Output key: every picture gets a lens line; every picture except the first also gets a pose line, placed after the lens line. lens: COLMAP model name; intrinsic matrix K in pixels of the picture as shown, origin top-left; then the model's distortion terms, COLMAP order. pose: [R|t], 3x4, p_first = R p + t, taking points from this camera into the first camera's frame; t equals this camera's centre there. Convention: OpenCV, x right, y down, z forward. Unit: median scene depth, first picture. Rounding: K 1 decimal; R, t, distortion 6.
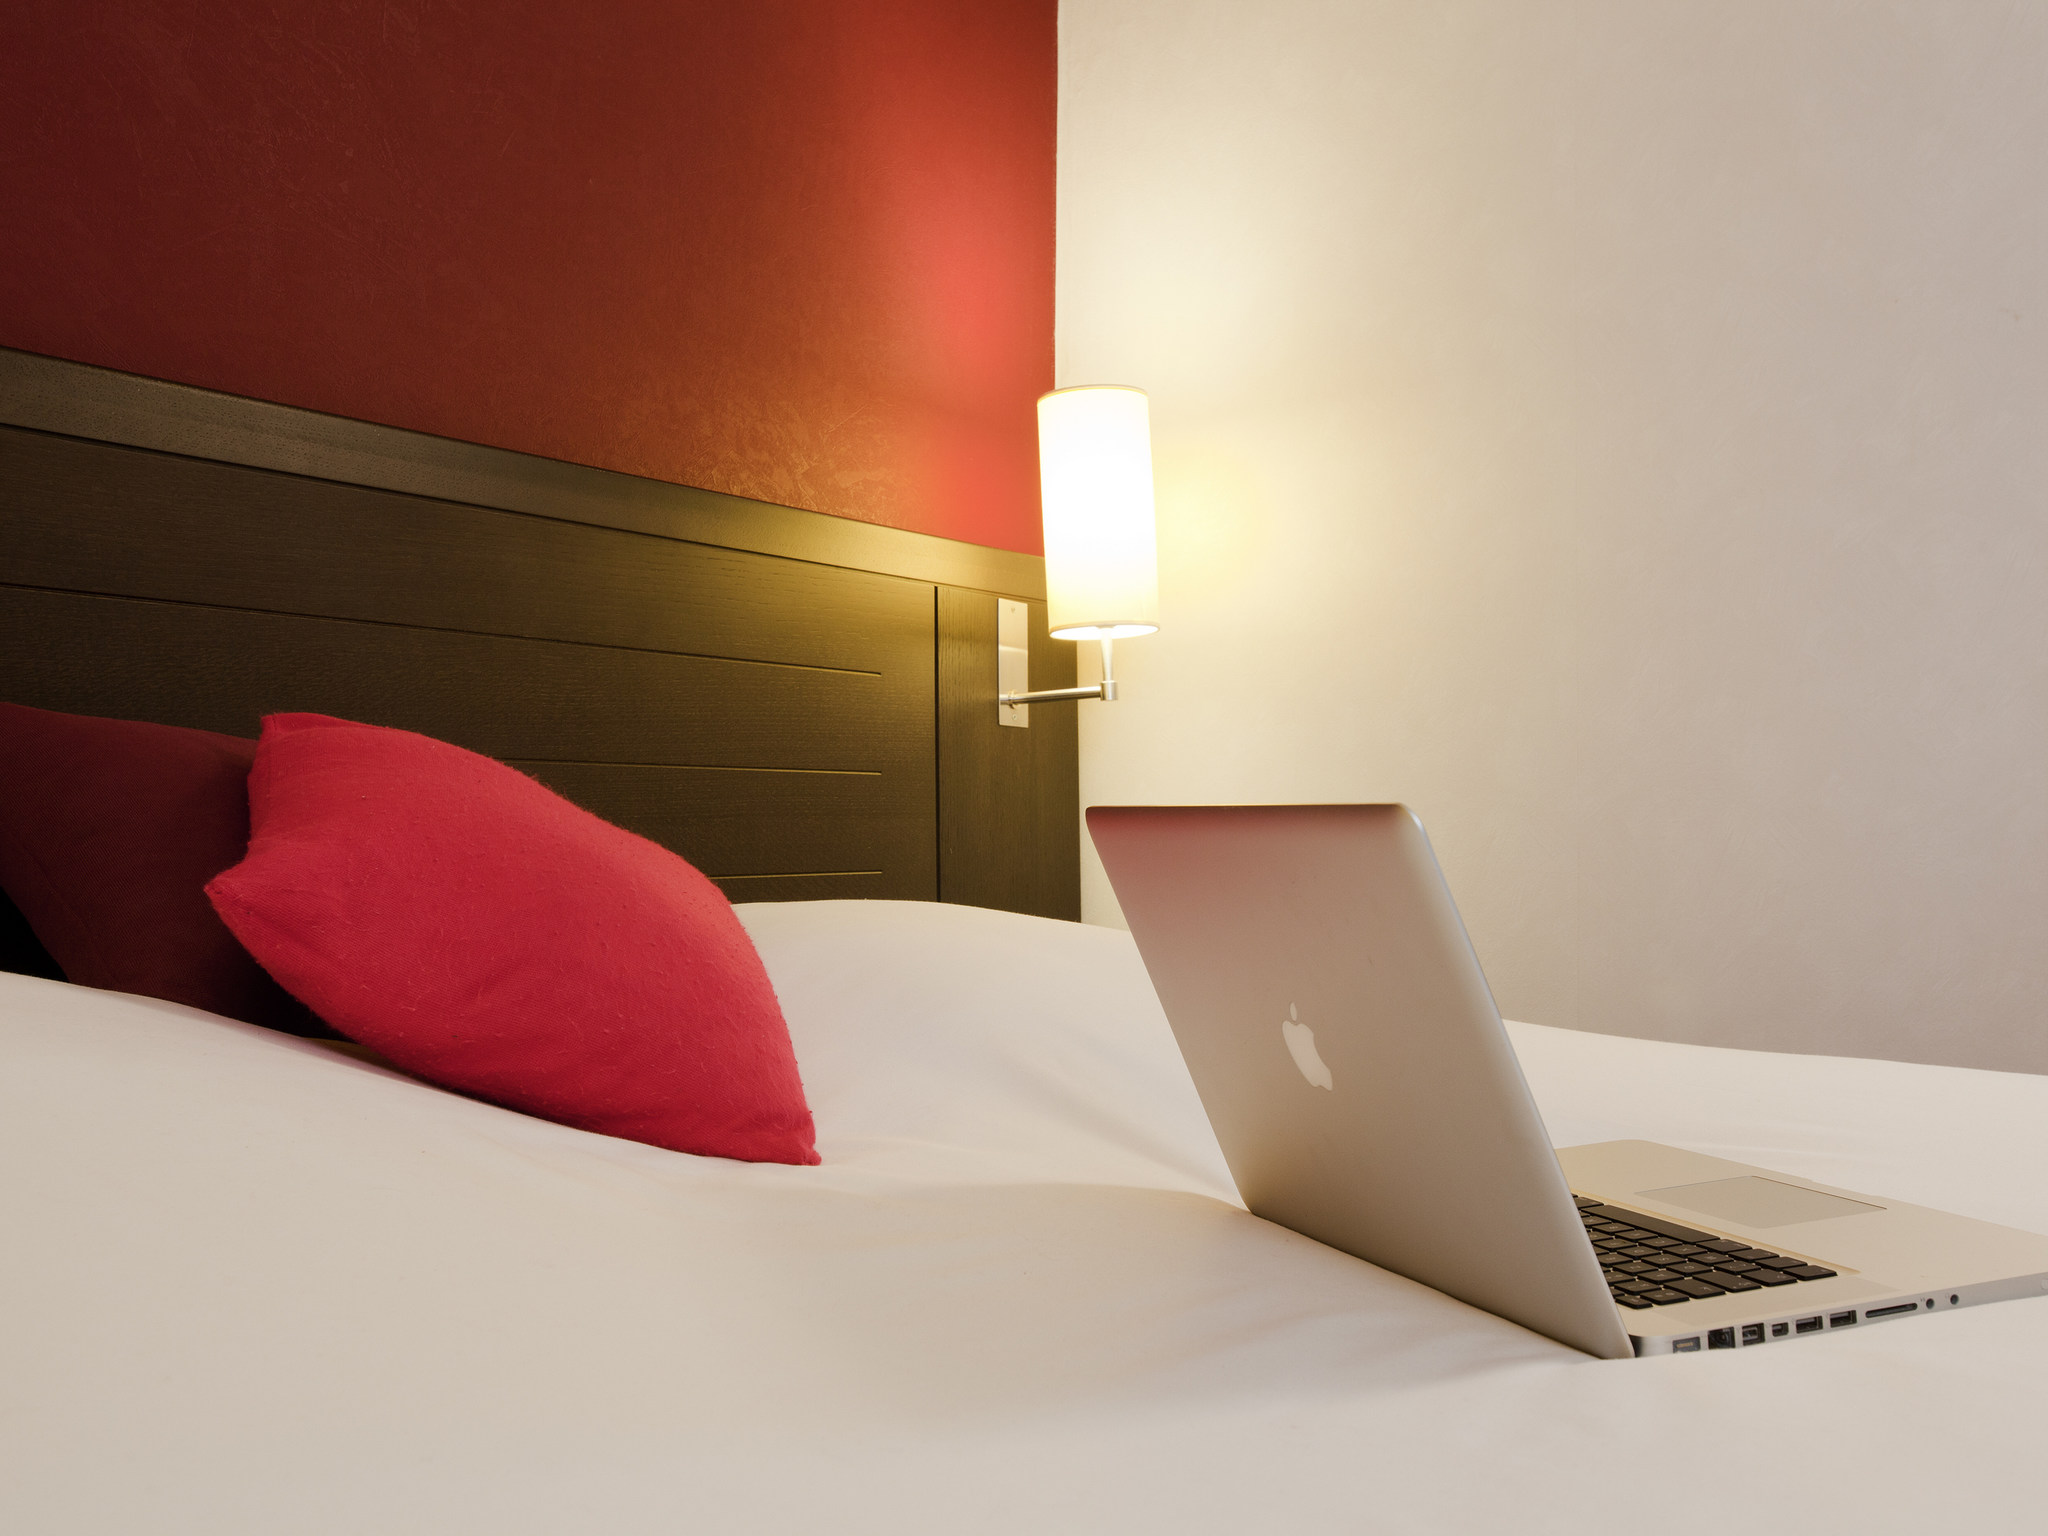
lens RADIAL K [[2027.7, 0, 1022.6], [0, 2027.7, 772.3], [0, 0, 1]] dist [0.008689, 0.000000]
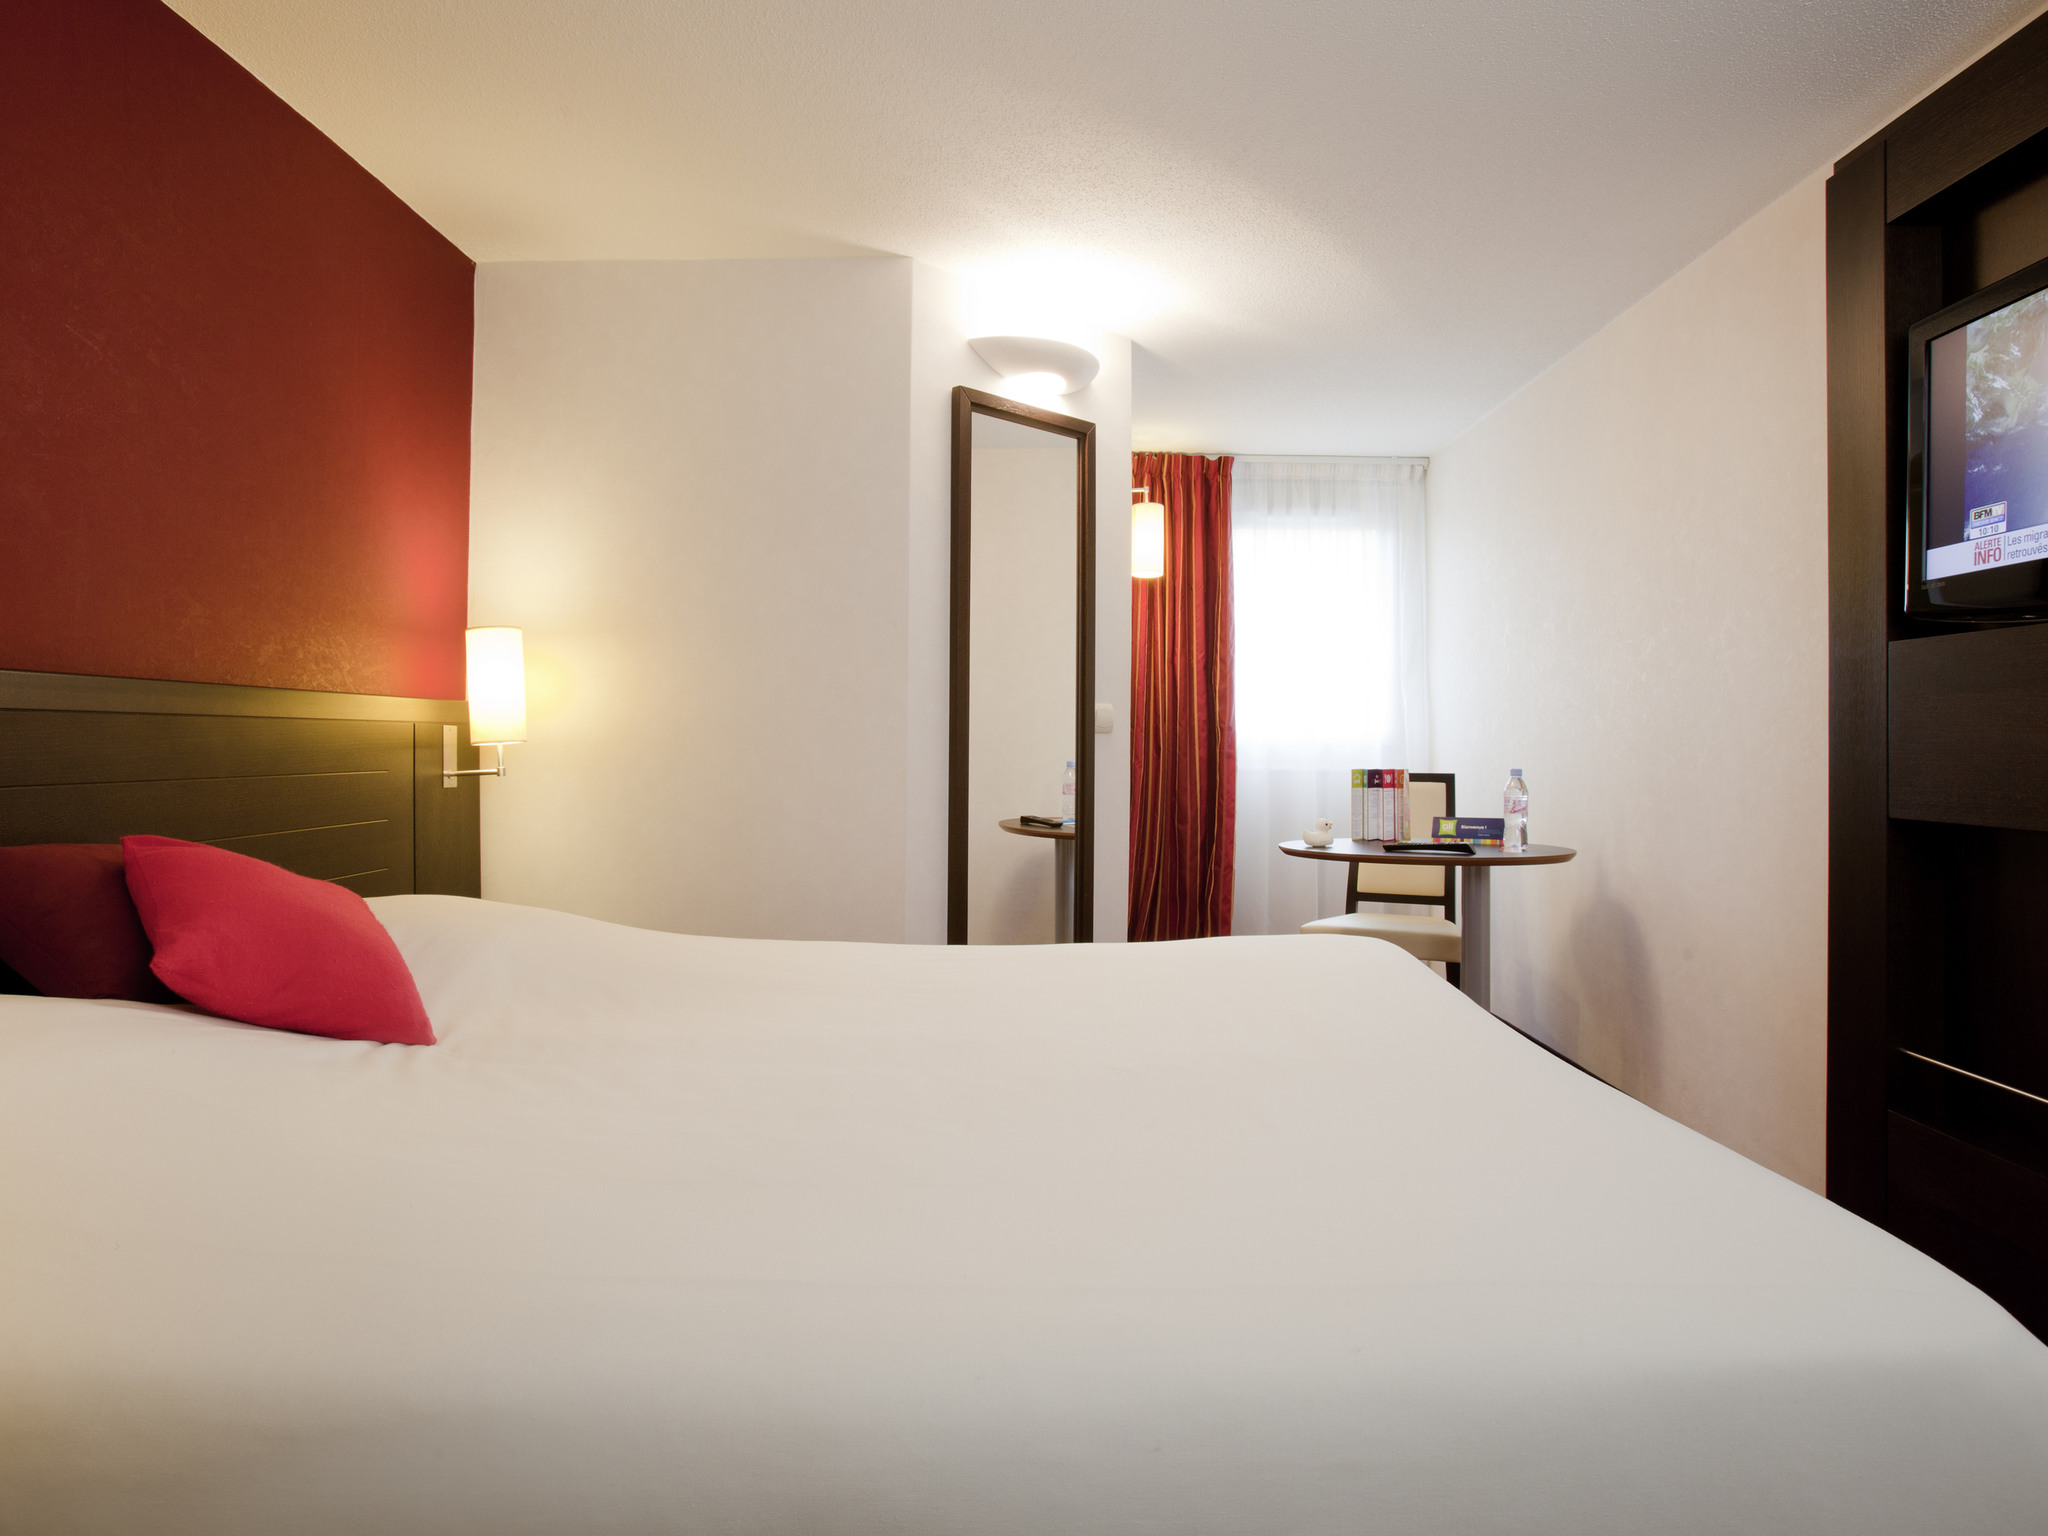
lens RADIAL K [[985.6, 0, 1017.1], [0, 985.6, 752.5], [0, 0, 1]] dist [-0.002067, -0.000484]
pose [[0.819320, 0.030706, 0.572514, -0.114672], [-0.046807, 0.998814, 0.013416, -0.105617], [-0.571423, -0.037790, 0.819785, -0.183614]]
